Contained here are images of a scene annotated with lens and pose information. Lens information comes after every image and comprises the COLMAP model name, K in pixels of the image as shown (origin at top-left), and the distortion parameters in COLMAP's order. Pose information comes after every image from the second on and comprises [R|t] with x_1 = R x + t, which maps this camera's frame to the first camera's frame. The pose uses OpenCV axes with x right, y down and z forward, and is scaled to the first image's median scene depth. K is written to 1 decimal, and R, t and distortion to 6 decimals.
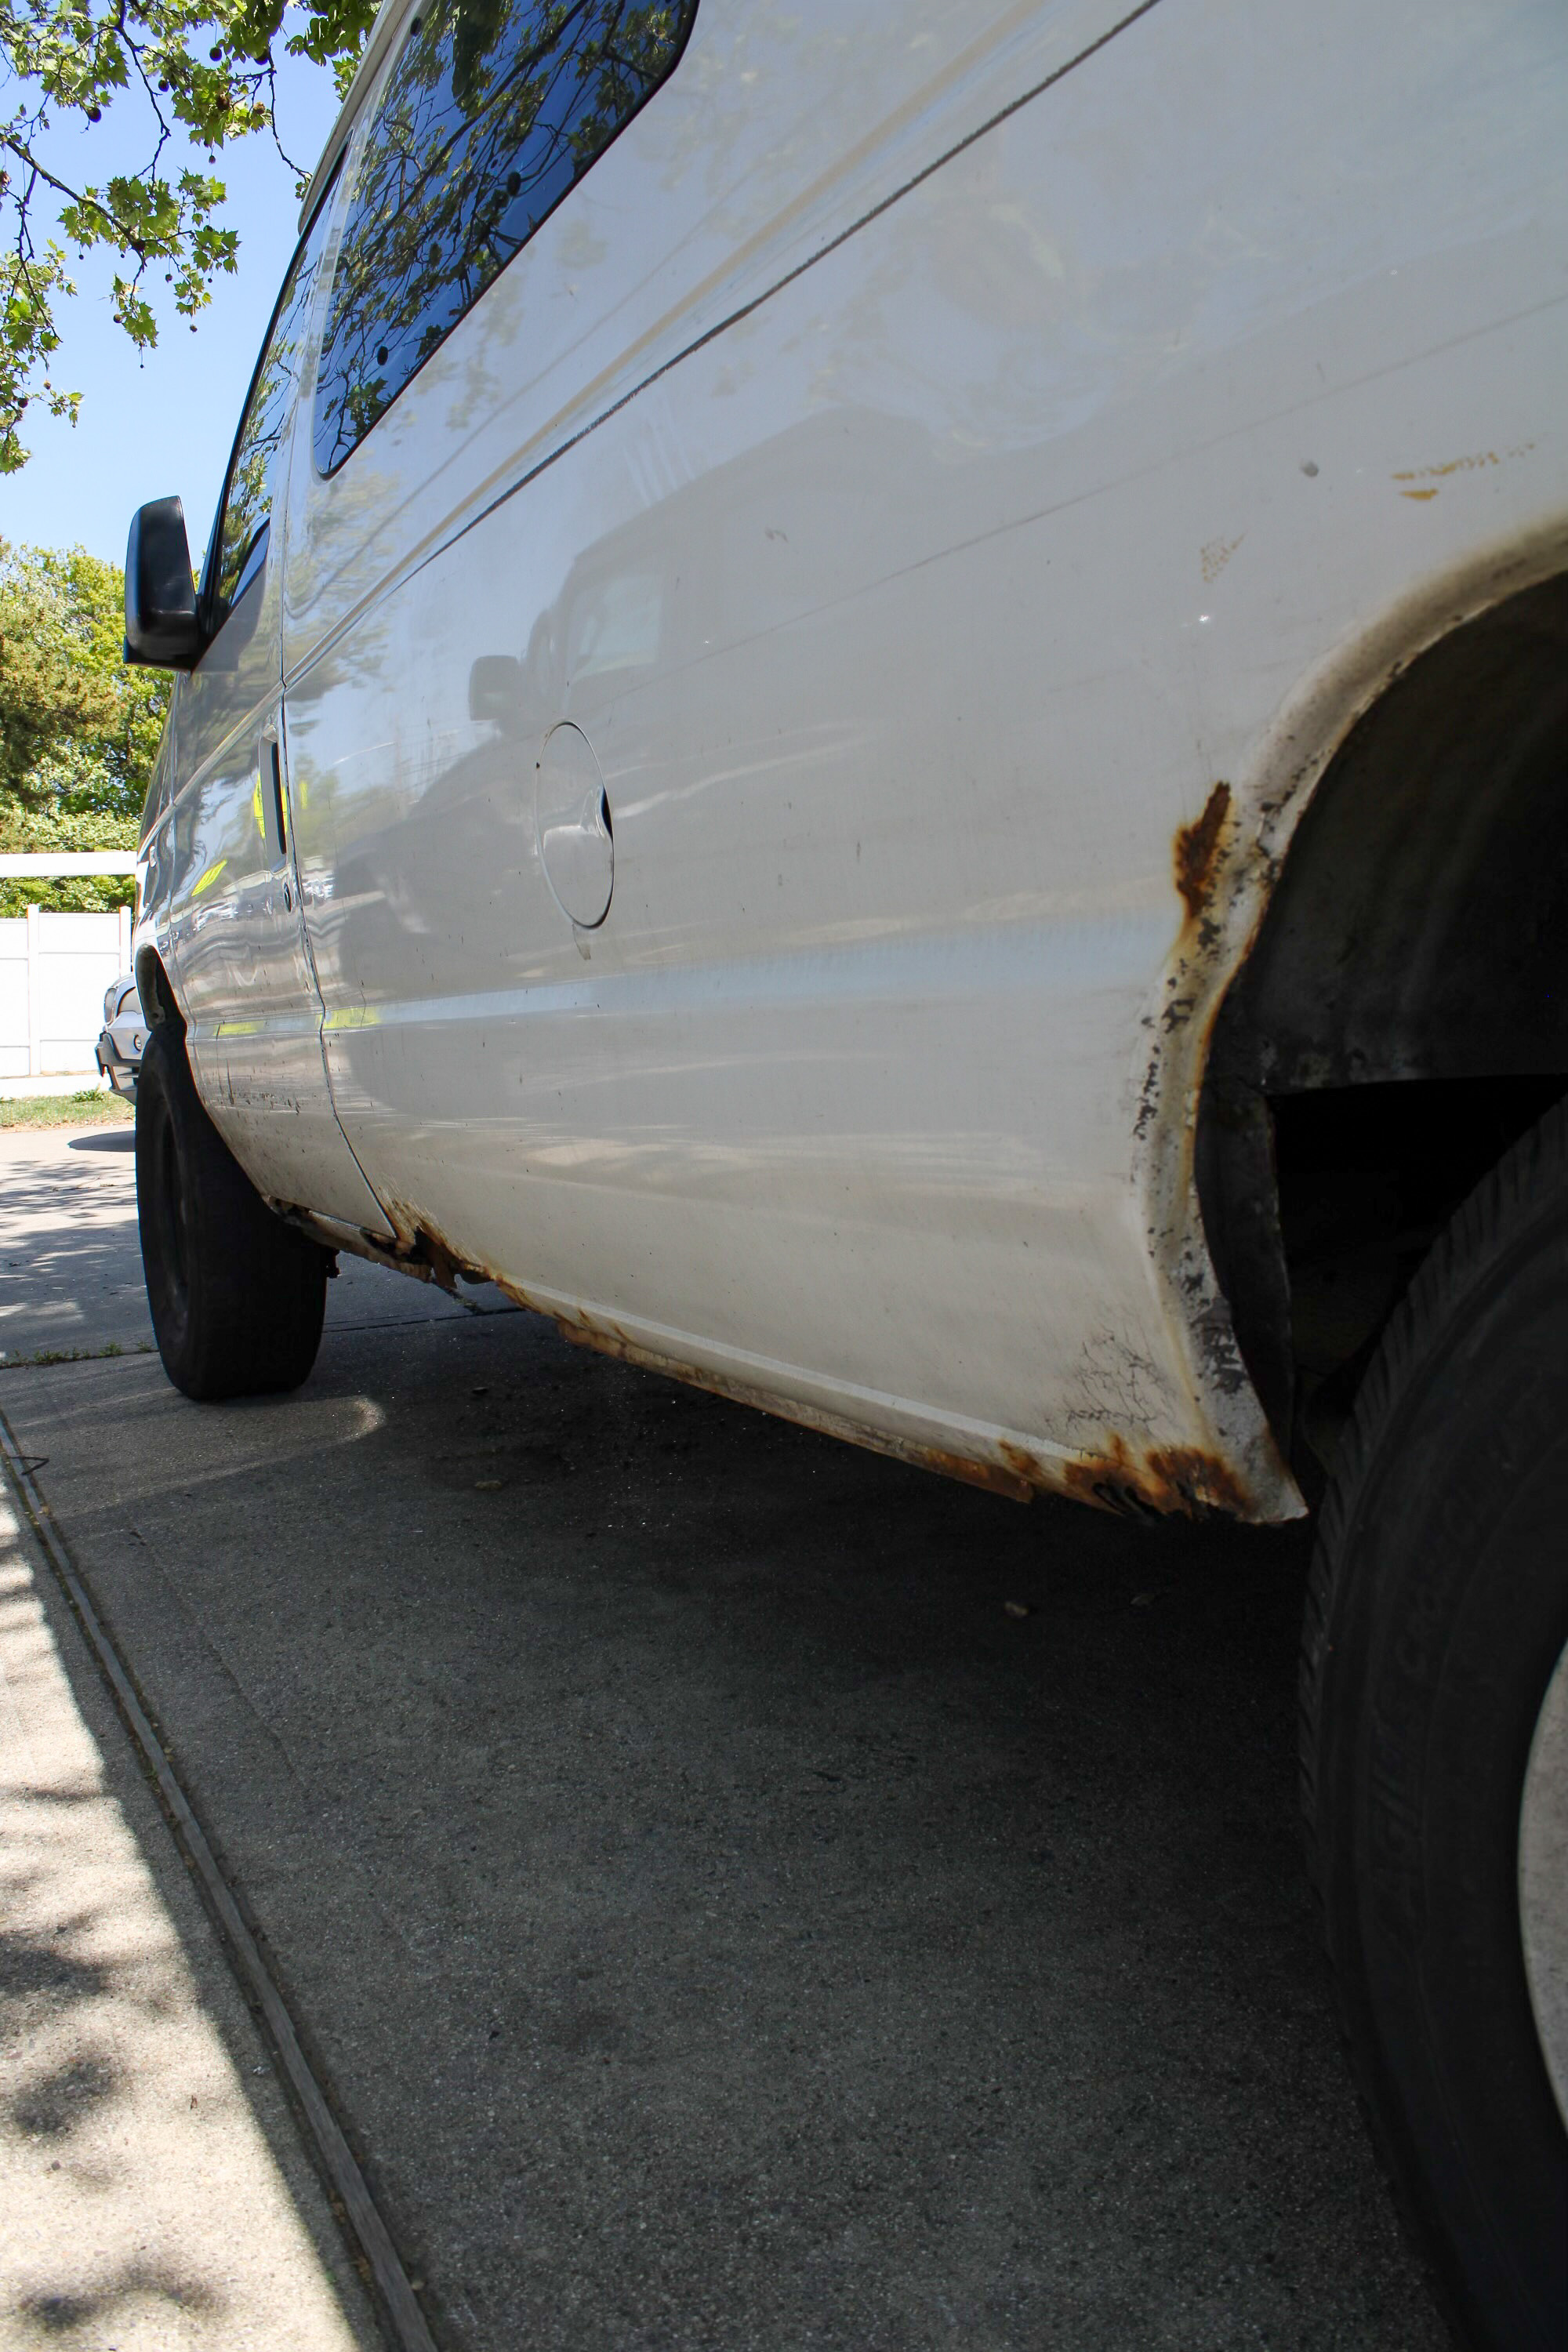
lens RADIAL K [[1977.4, 0, 746.2], [0, 1977.4, 1182.7], [0, 0, 1]] dist [-0.164117, 0.153556]
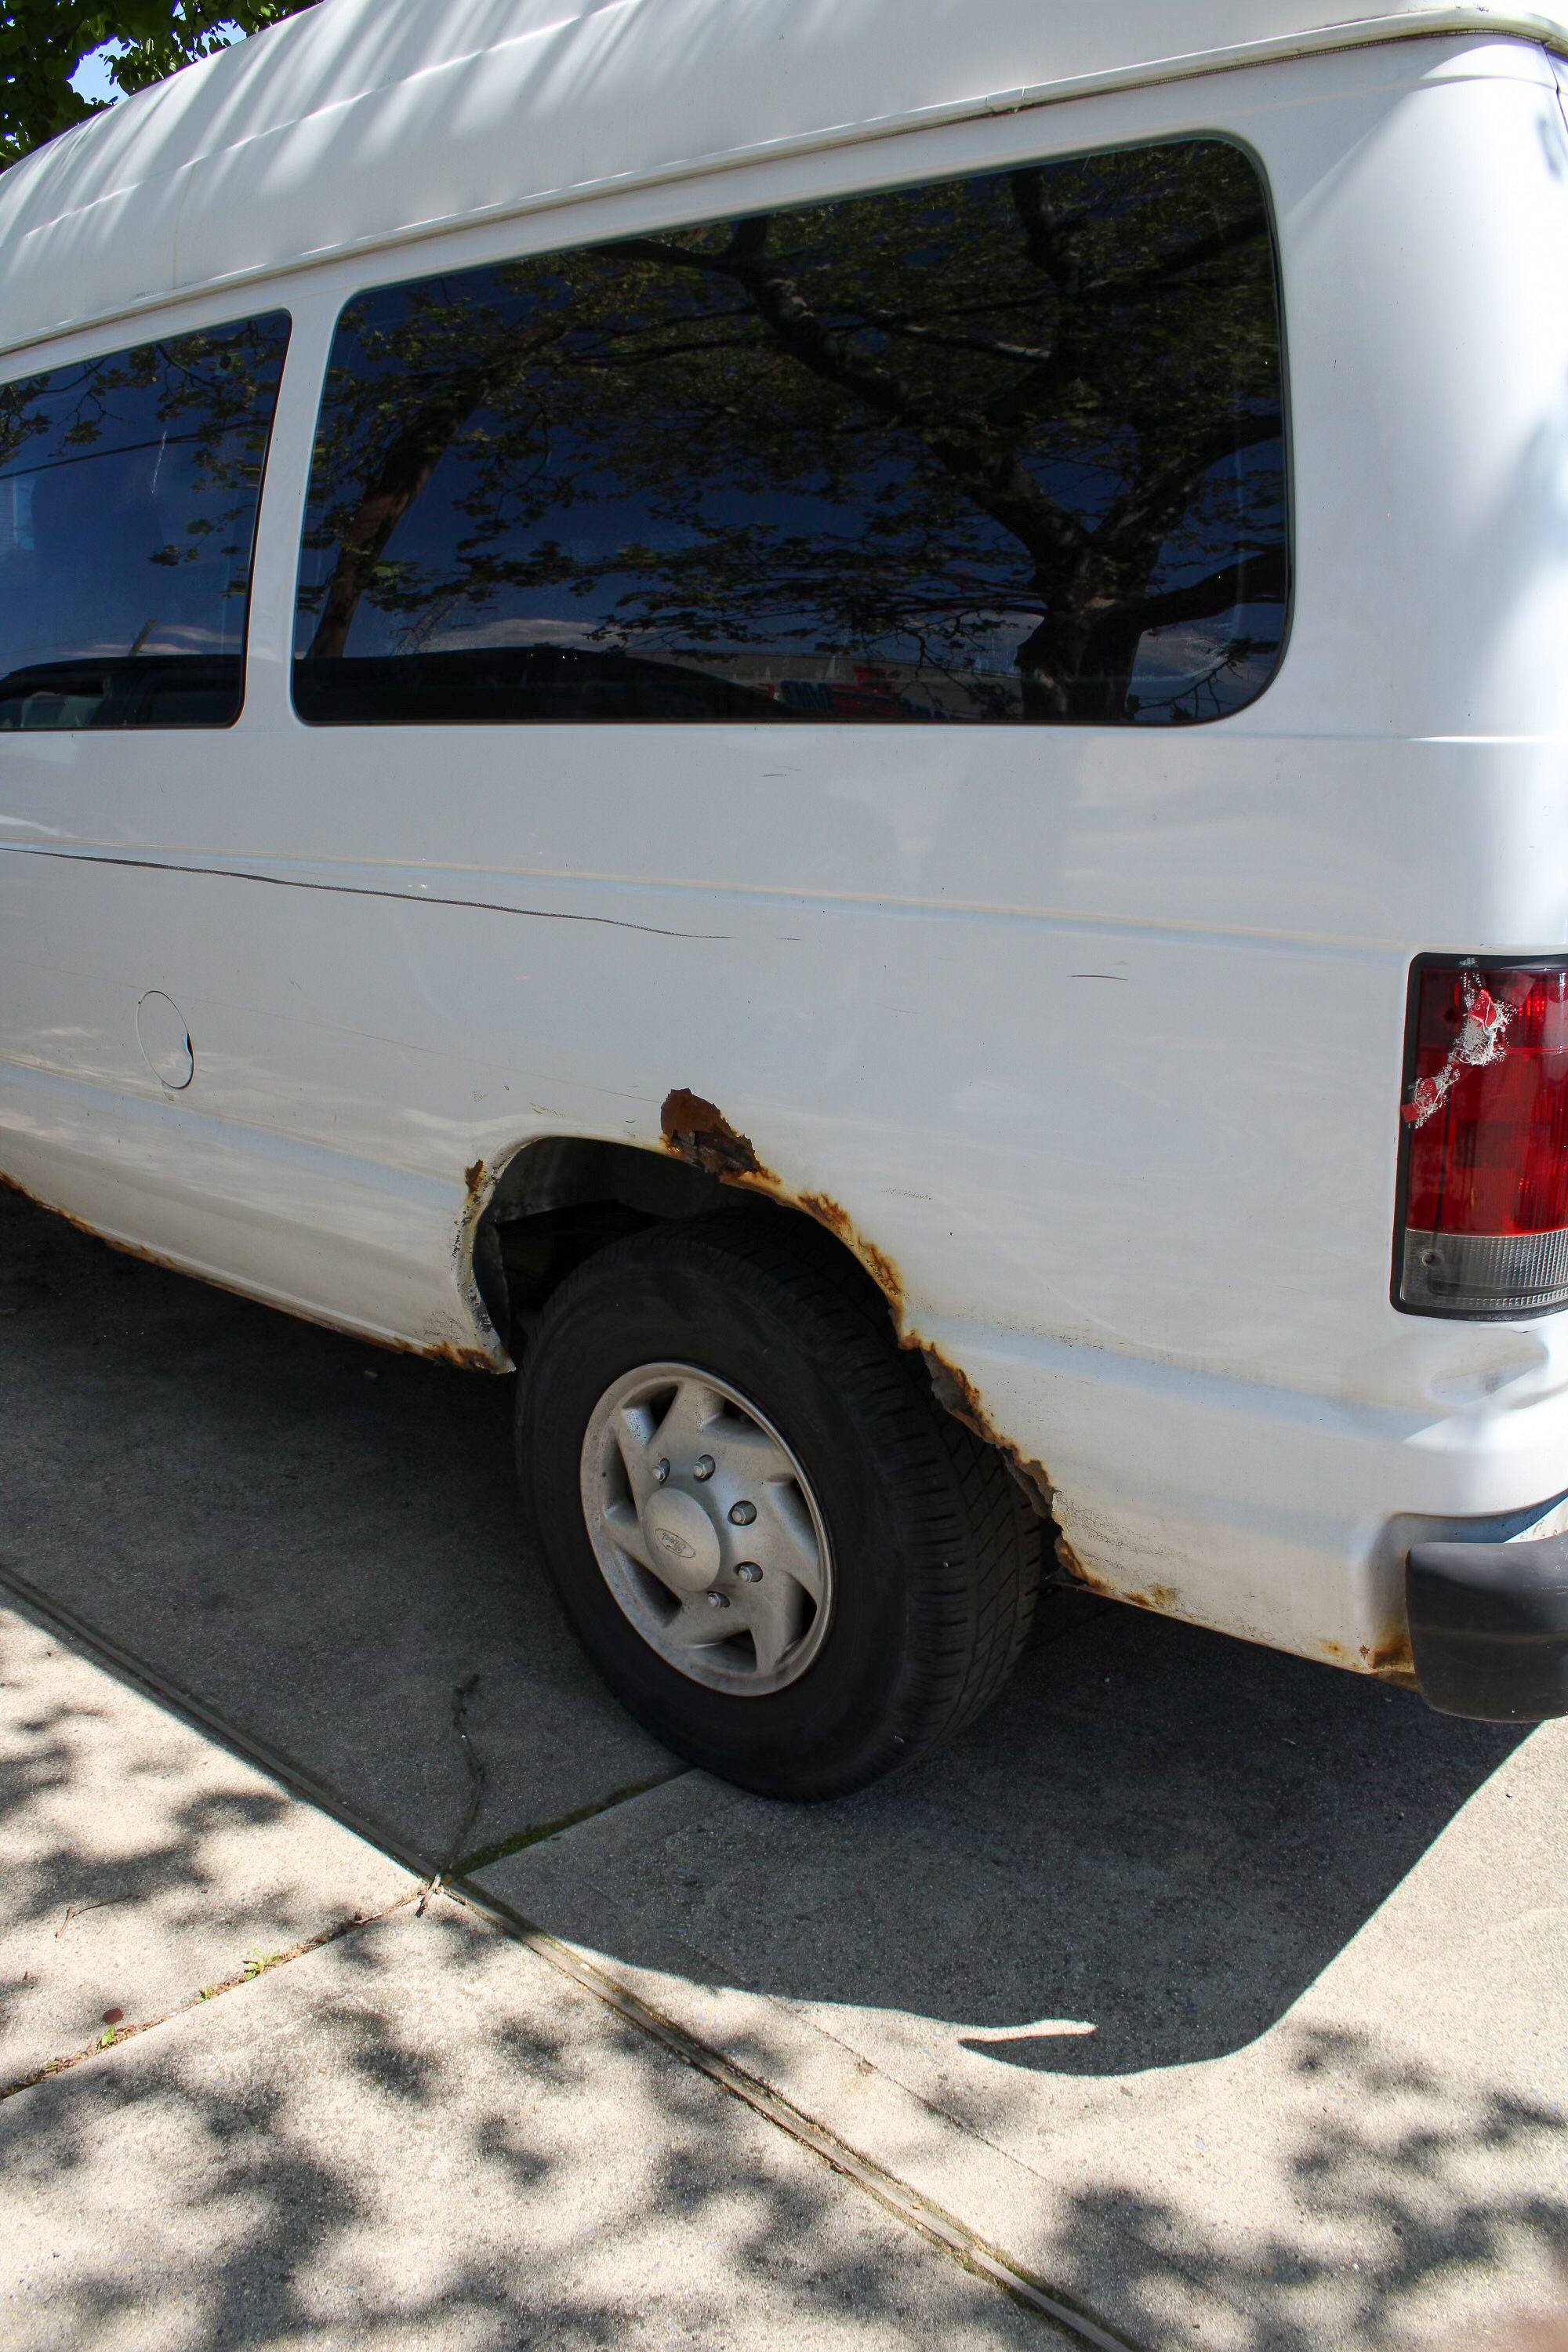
lens RADIAL K [[1977.4, 0, 746.2], [0, 1977.4, 1182.7], [0, 0, 1]] dist [-0.164117, 0.153556]
pose [[0.929230, -0.063868, 0.363941, -0.333591], [0.003385, 0.986379, 0.164456, -0.447673], [-0.369487, -0.151586, 0.916788, -1.341318]]
